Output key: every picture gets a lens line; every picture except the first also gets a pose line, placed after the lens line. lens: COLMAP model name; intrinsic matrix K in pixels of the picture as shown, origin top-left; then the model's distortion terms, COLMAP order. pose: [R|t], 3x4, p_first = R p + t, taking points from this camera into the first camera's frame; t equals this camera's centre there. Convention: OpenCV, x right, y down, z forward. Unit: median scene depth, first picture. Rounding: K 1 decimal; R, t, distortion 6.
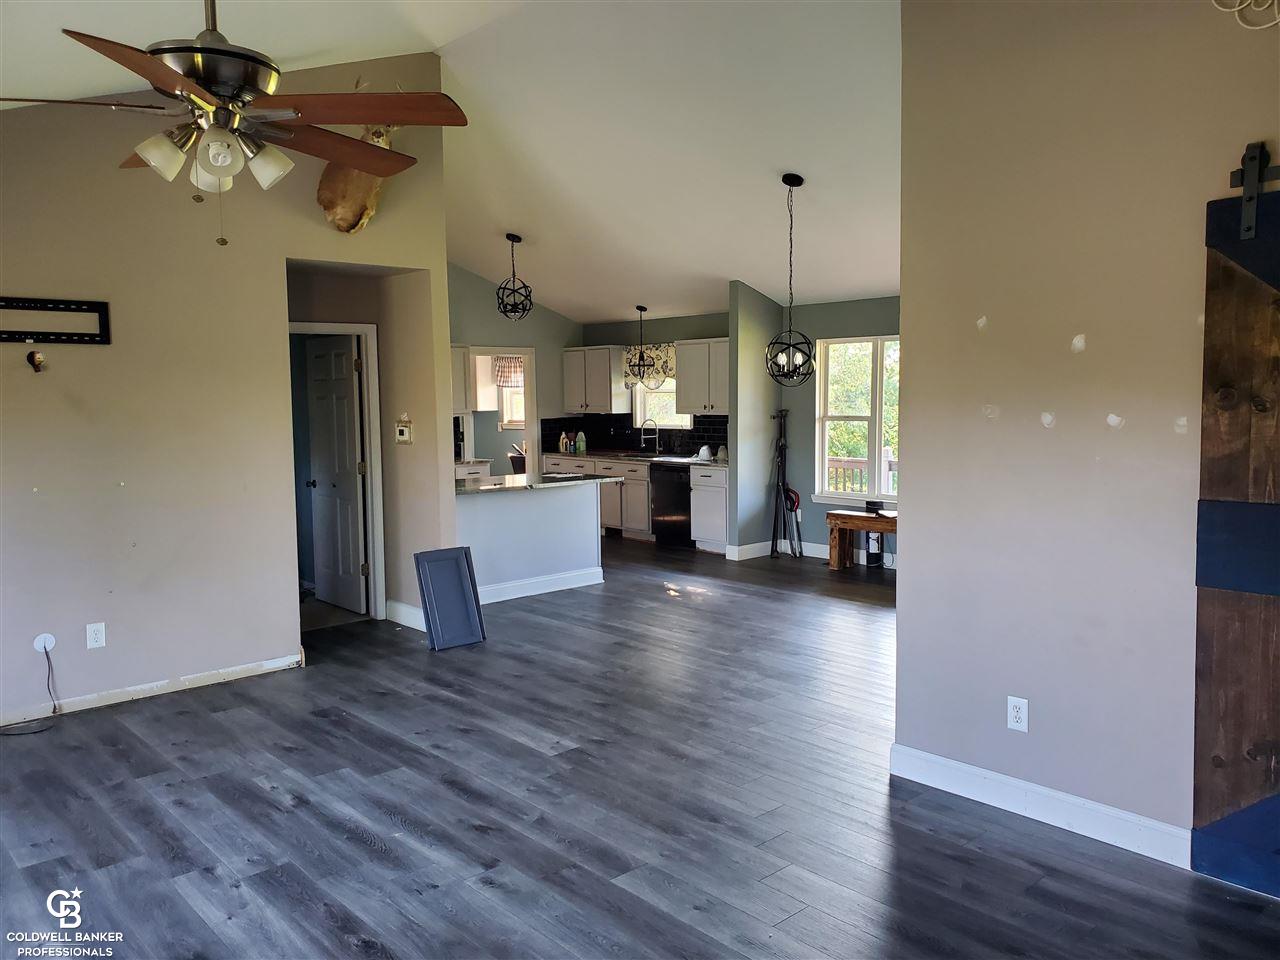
lens RADIAL K [[978.9, 0, 637.1], [0, 978.9, 483.8], [0, 0, 1]] dist [0.003336, -0.020319]
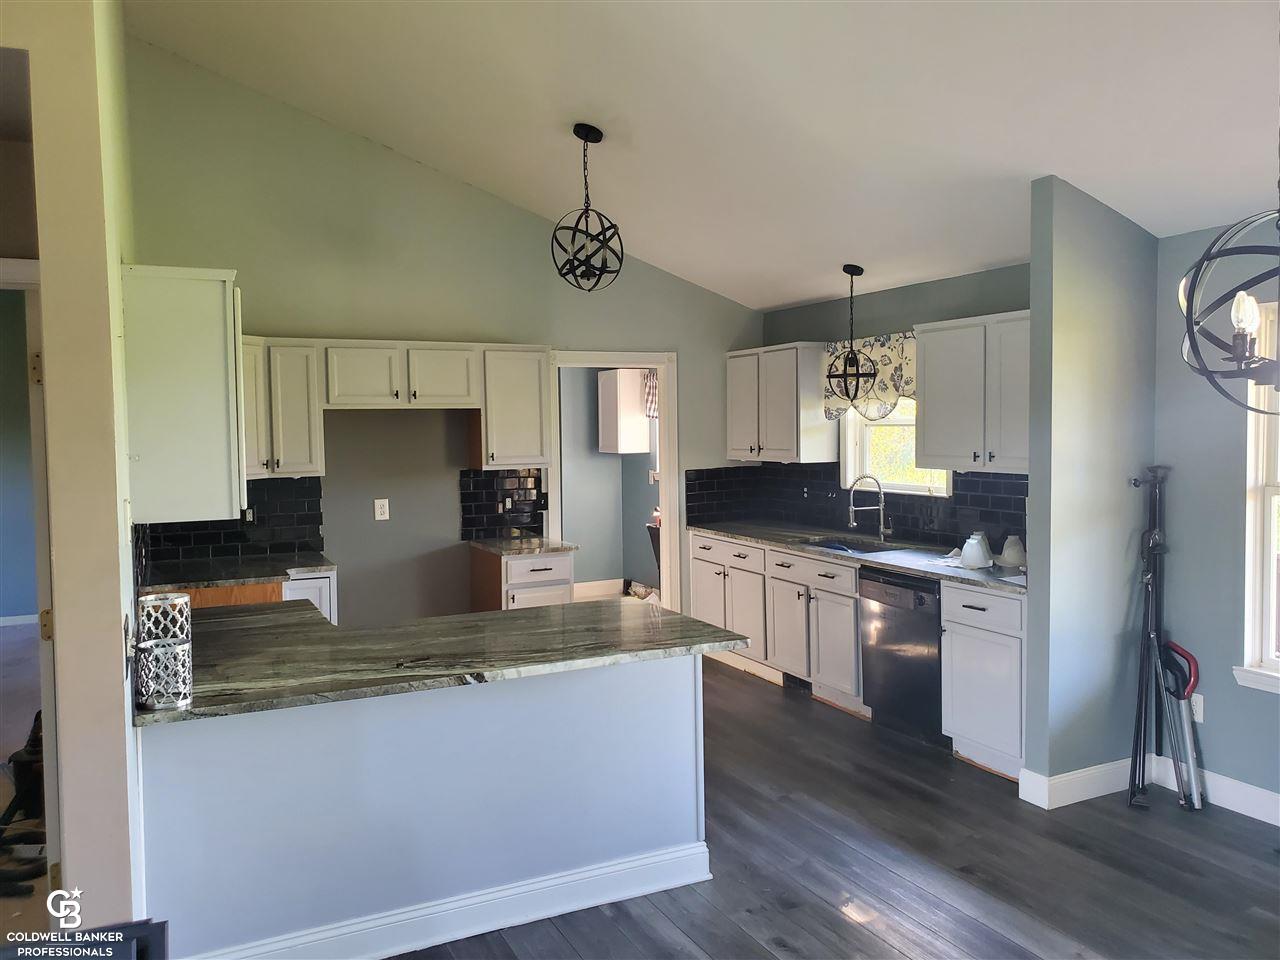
lens RADIAL K [[978.9, 0, 633.8], [0, 978.9, 467.7], [0, 0, 1]] dist [0.003336, -0.020319]
pose [[0.960518, 0.009431, -0.278058, 0.040071], [-0.021082, 0.999019, -0.038944, -0.048502], [0.277418, 0.043269, 0.959775, 0.467249]]
